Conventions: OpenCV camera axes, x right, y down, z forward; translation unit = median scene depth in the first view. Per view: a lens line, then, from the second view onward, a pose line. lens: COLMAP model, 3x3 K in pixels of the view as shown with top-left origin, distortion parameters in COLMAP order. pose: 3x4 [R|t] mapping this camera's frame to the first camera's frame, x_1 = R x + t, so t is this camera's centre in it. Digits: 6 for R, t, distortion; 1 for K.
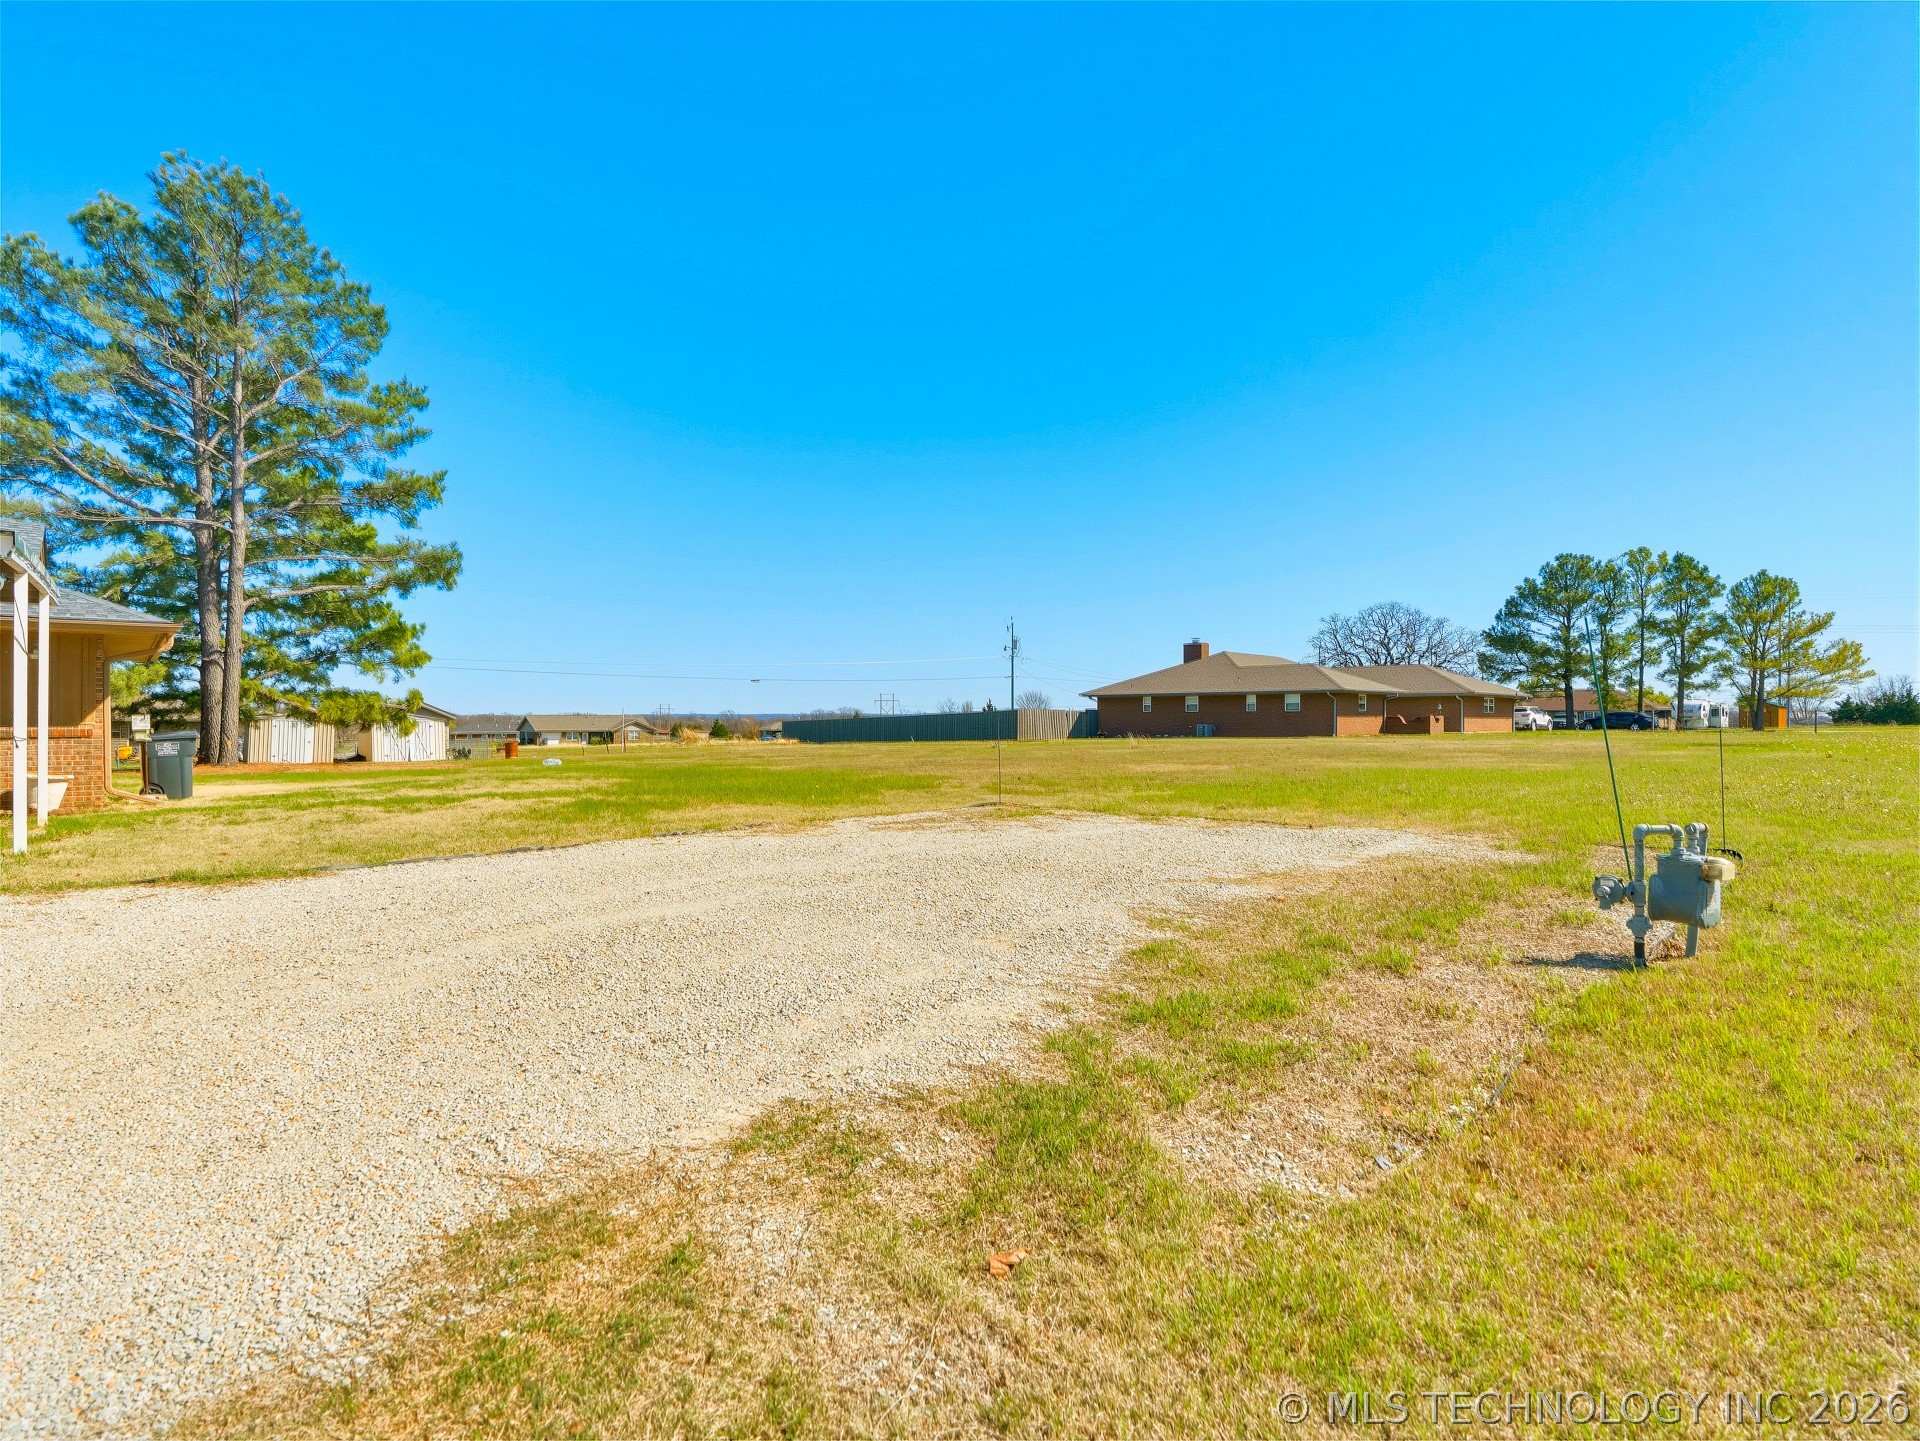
lens RADIAL K [[965.8, 0, 968.8], [0, 965.8, 722.0], [0, 0, 1]] dist [-0.018287, 0.005579]
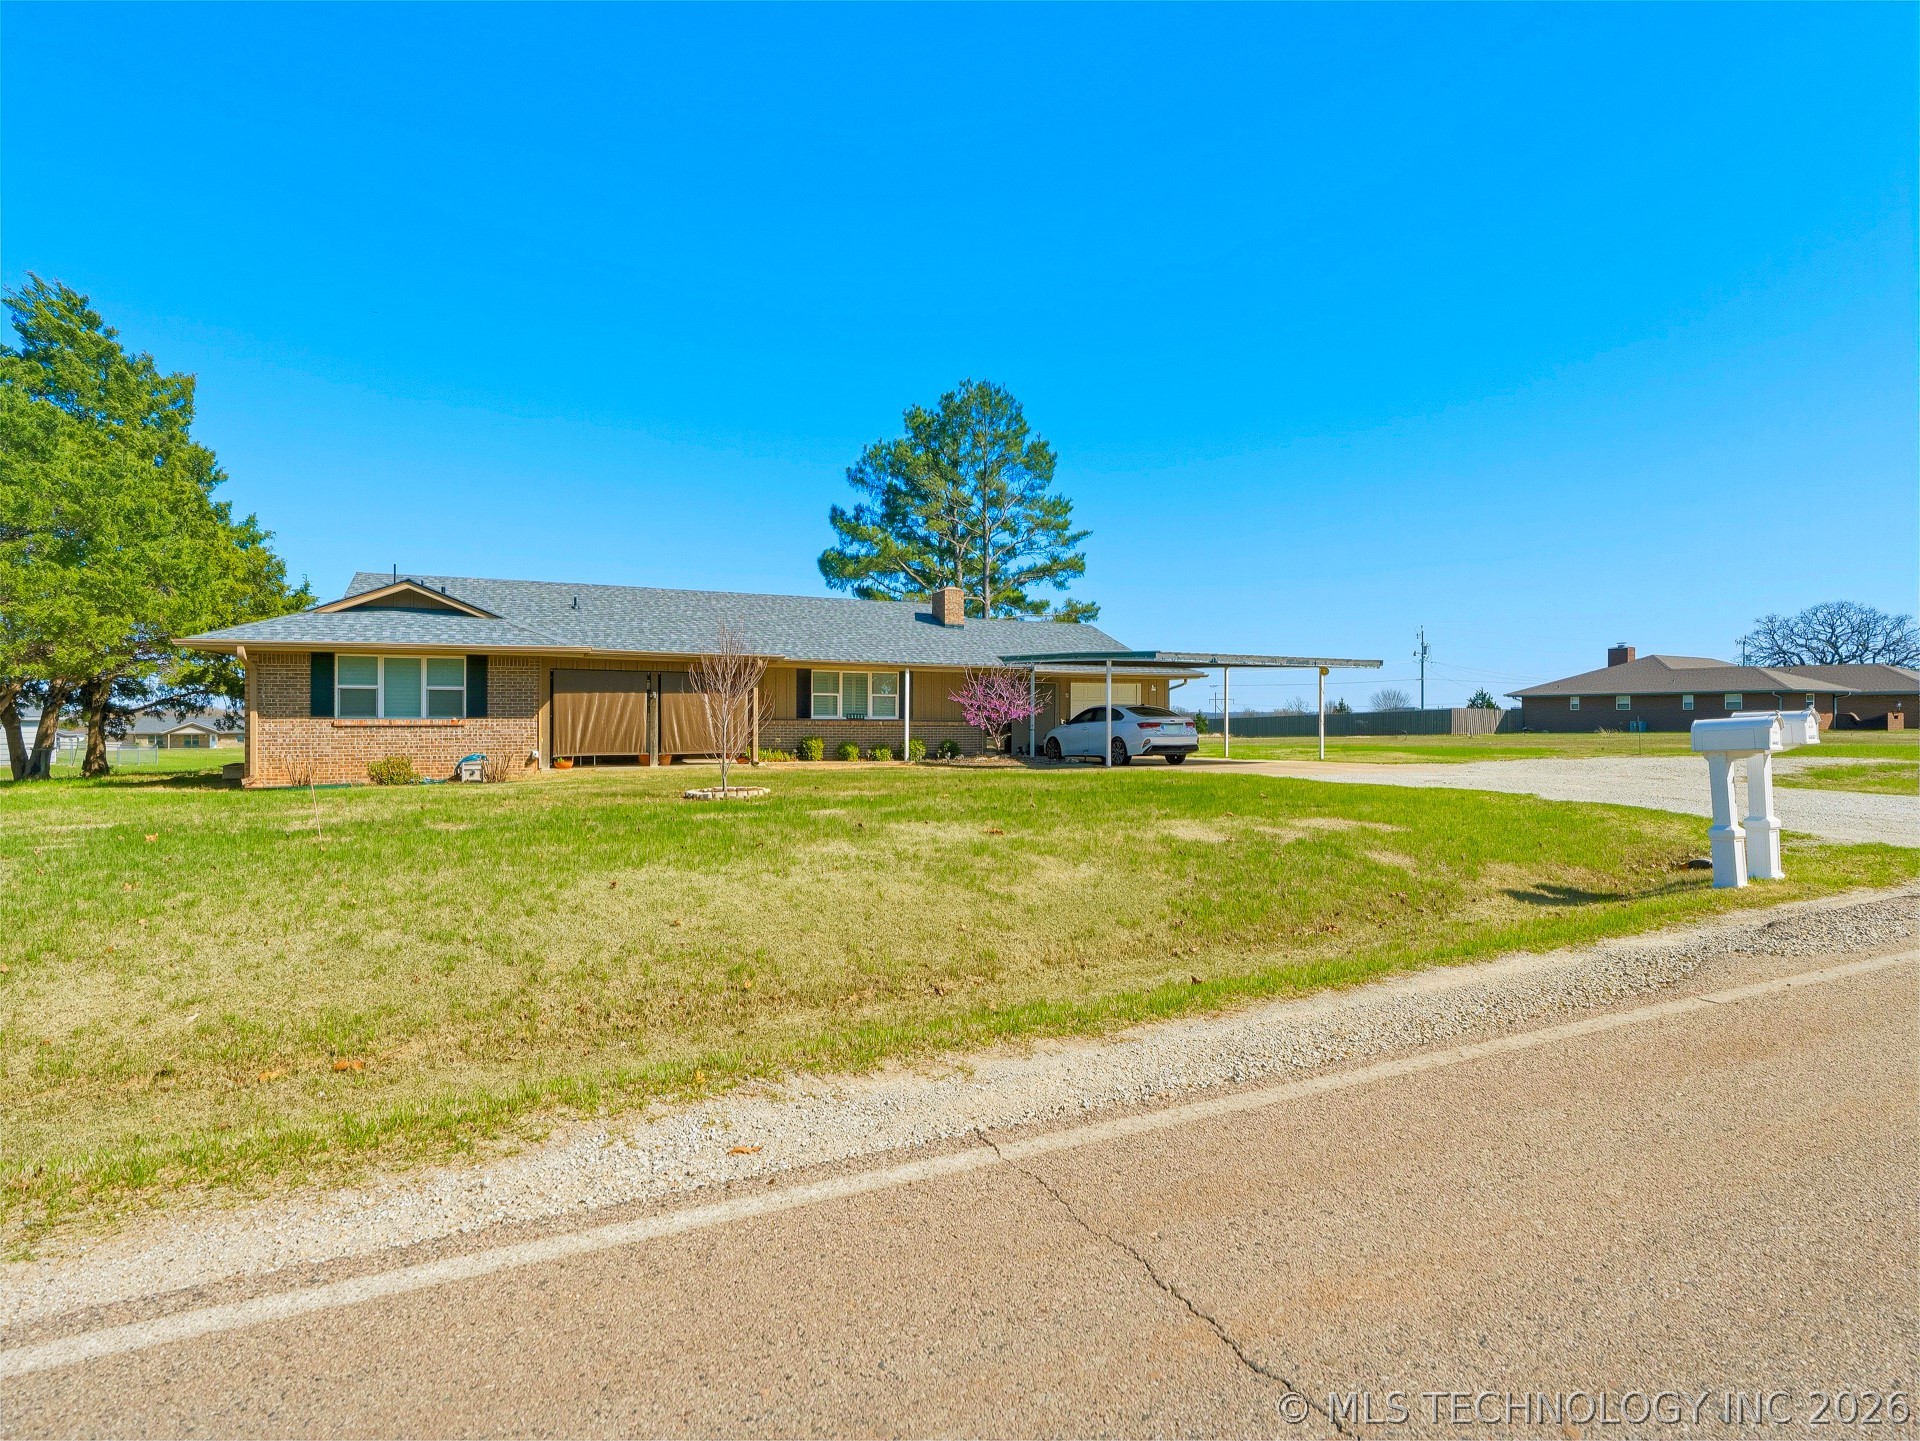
lens RADIAL K [[965.8, 0, 952.8], [0, 965.8, 723.0], [0, 0, 1]] dist [-0.018287, 0.005579]
pose [[0.947346, 0.001438, -0.320208, -0.187377], [-0.000540, 0.999996, 0.002895, 0.002162], [0.320211, -0.002569, 0.947343, -0.380820]]
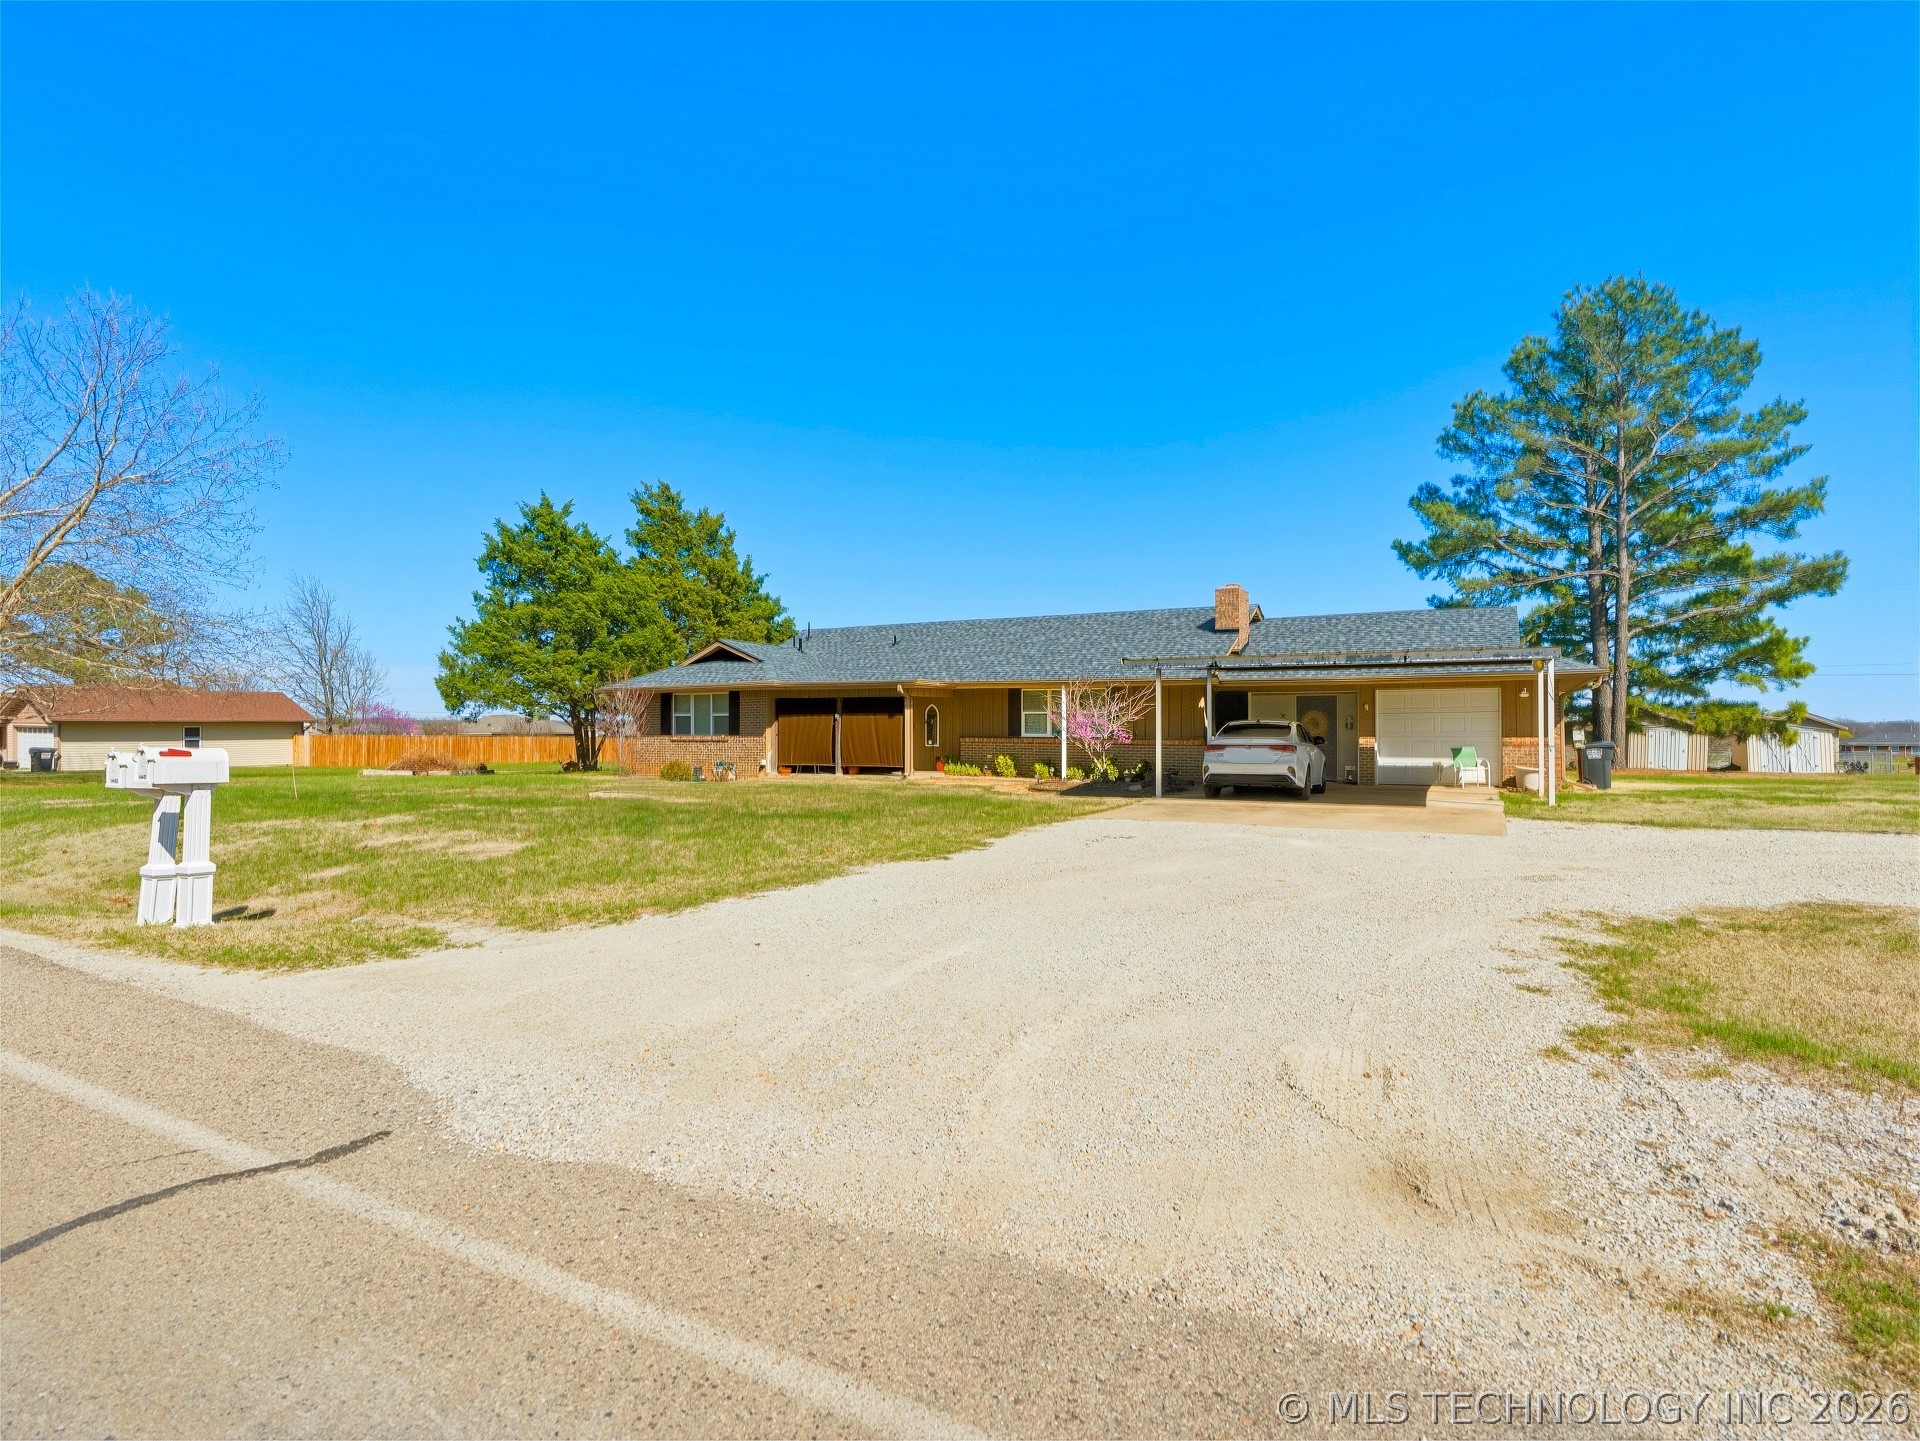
lens RADIAL K [[965.8, 0, 948.1], [0, 965.8, 715.3], [0, 0, 1]] dist [-0.018287, 0.005579]
pose [[0.314592, -0.013352, -0.949133, 0.071295], [-0.000955, 0.999896, -0.014383, -0.002479], [0.949227, 0.005431, 0.314547, -0.120221]]
